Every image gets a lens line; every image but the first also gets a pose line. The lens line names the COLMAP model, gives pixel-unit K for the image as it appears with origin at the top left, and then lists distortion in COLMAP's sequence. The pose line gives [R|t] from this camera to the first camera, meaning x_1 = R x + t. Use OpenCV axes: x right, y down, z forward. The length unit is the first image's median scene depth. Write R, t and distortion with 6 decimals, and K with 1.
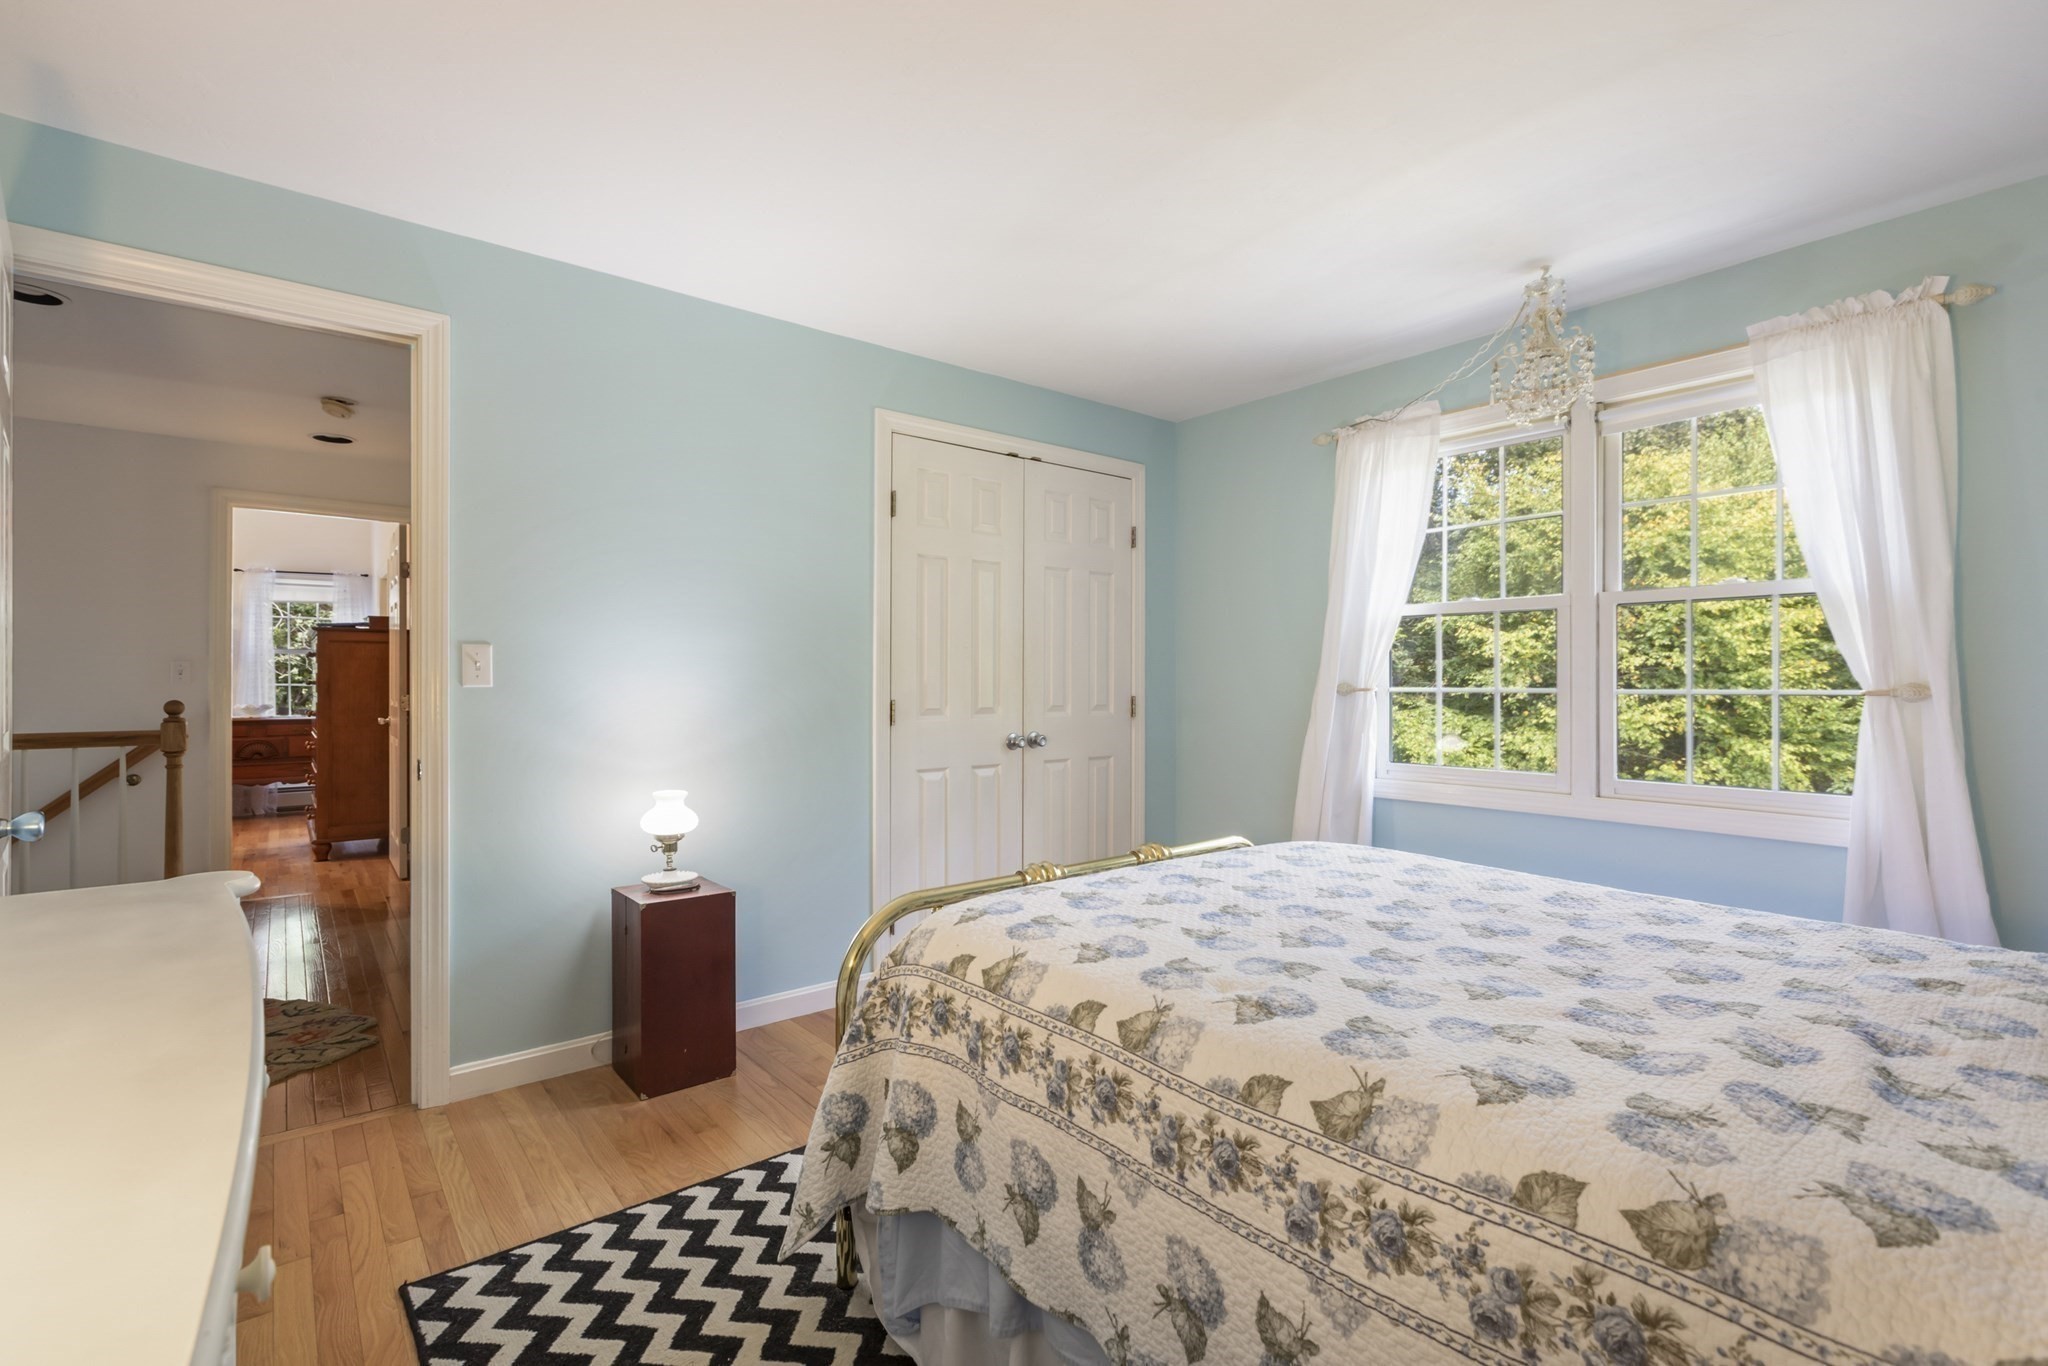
lens RADIAL K [[924.6, 0, 1019.8], [0, 924.6, 685.0], [0, 0, 1]] dist [-0.017602, 0.002290]
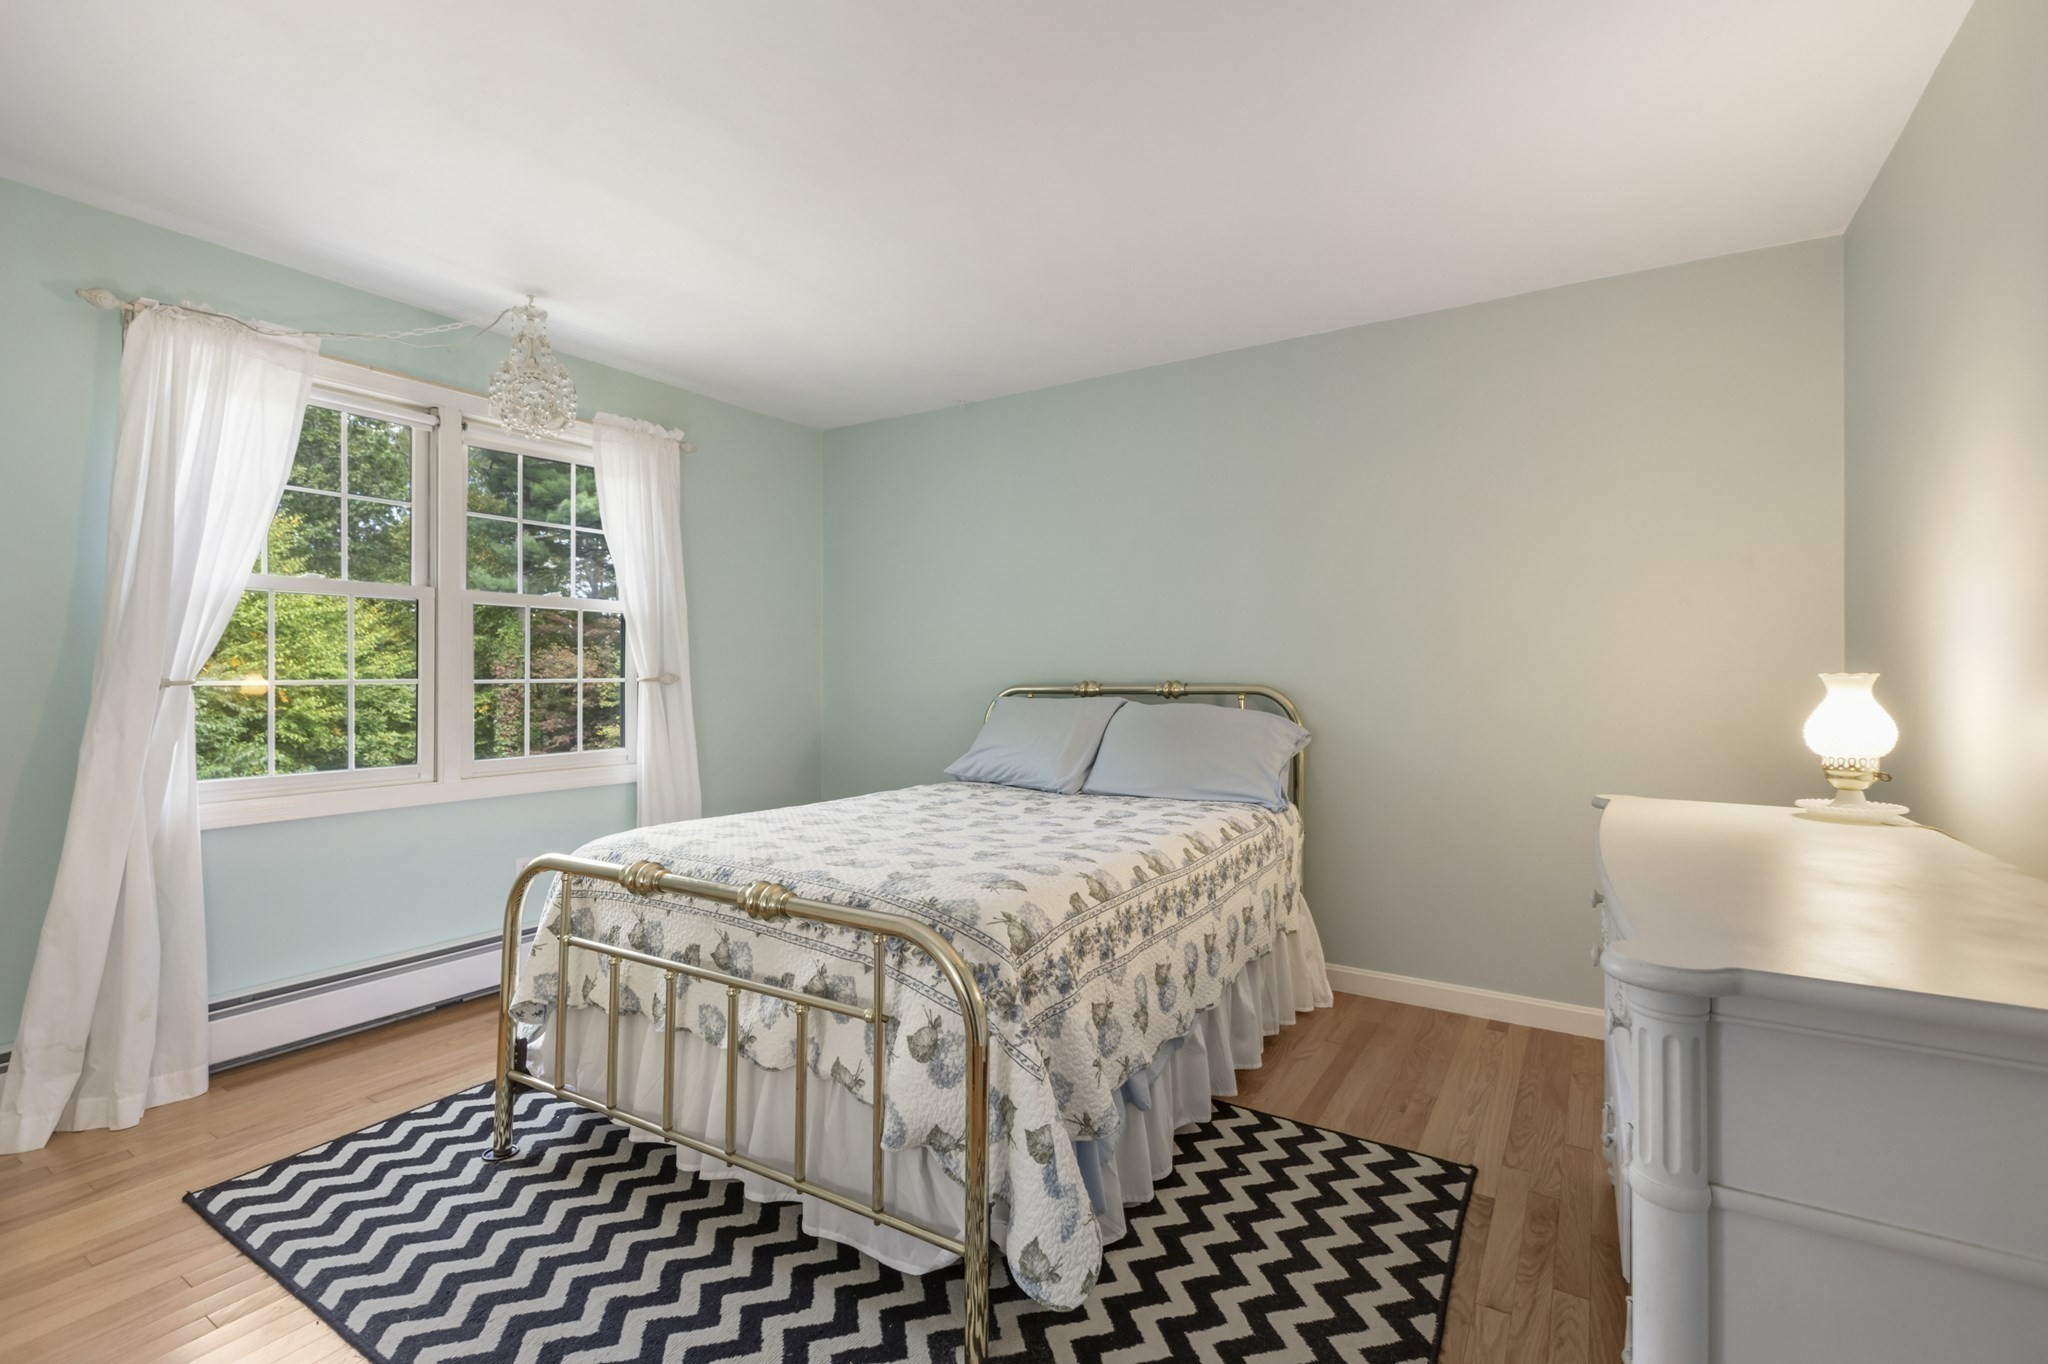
lens RADIAL K [[924.6, 0, 1020.0], [0, 924.6, 669.6], [0, 0, 1]] dist [-0.017602, 0.002290]
pose [[-0.329411, 0.000181, 0.944187, -1.483731], [-0.007454, 0.999968, -0.002792, -0.017182], [-0.944157, -0.007958, -0.329399, 1.794290]]
